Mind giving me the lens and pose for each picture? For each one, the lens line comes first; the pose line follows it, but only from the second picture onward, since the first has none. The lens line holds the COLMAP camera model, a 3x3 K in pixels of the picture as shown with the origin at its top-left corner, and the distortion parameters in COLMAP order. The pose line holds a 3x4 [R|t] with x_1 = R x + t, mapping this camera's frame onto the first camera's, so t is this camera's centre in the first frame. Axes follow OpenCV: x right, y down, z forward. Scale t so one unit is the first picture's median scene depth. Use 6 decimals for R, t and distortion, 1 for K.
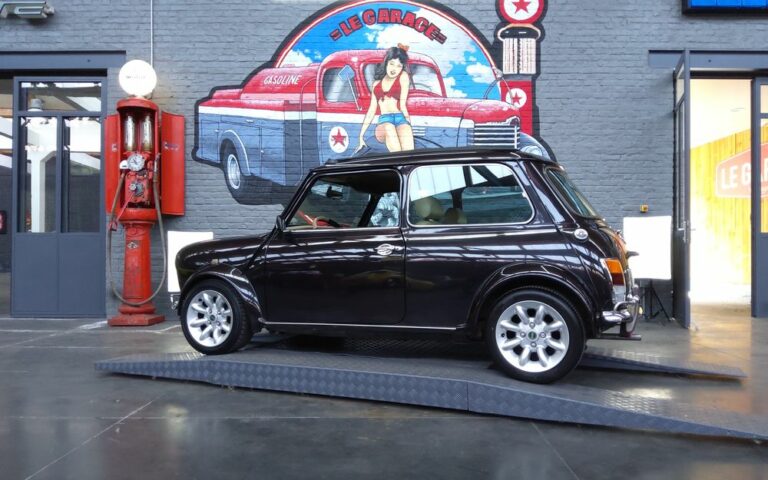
lens RADIAL K [[576.8, 0, 382.2], [0, 576.8, 252.3], [0, 0, 1]] dist [0.043423, -0.073730]
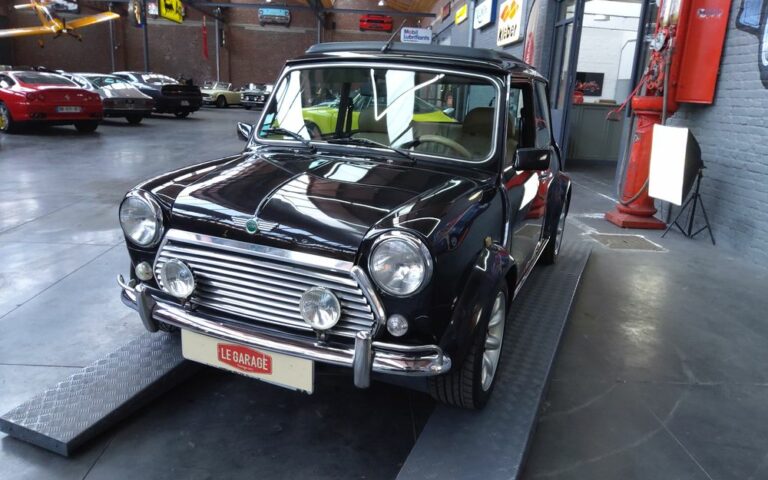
lens RADIAL K [[584.7, 0, 385.7], [0, 584.7, 240.7], [0, 0, 1]] dist [0.042003, -0.073158]
pose [[0.071241, 0.239781, -0.968210, 0.433695], [-0.036944, 0.970644, 0.237665, -0.057305], [0.996775, 0.018838, 0.078008, 0.506355]]
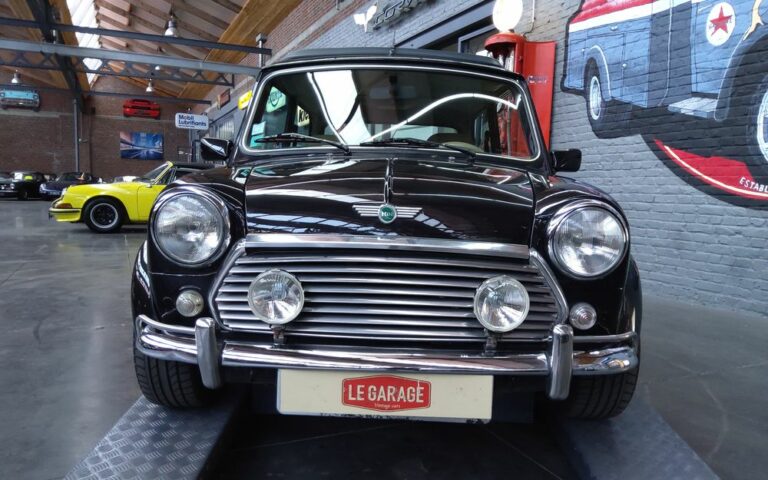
lens RADIAL K [[581.3, 0, 381.7], [0, 581.3, 241.3], [0, 0, 1]] dist [0.042666, -0.061495]
pose [[0.442210, 0.080257, -0.893314, 0.352787], [-0.012299, 0.996437, 0.083434, -0.005823], [0.896827, -0.025908, 0.441621, 0.374329]]
